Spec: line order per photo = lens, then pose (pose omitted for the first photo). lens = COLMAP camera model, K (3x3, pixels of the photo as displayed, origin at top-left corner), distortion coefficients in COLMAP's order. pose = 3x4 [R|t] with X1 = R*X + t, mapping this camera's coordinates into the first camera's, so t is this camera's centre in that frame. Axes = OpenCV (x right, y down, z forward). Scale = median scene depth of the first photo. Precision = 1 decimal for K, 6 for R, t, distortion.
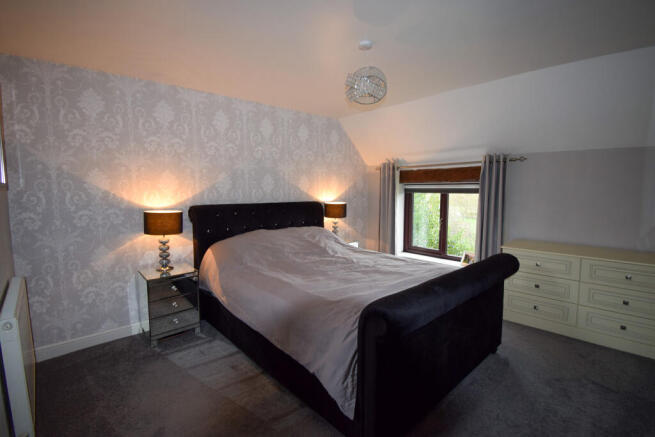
lens RADIAL K [[308.8, 0, 324.9], [0, 308.8, 218.0], [0, 0, 1]] dist [0.001566, -0.019169]
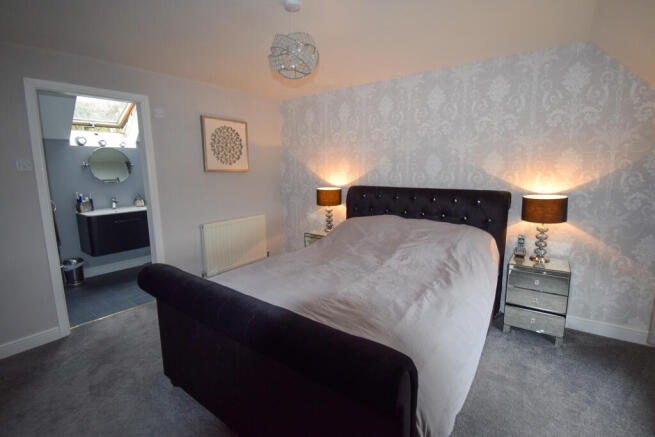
lens RADIAL K [[308.8, 0, 324.9], [0, 308.8, 218.0], [0, 0, 1]] dist [0.001566, -0.019169]
pose [[0.145755, 0.154243, -0.977223, 0.630829], [-0.090083, 0.985737, 0.142150, -0.064219], [0.985211, 0.067312, 0.157571, 0.594065]]
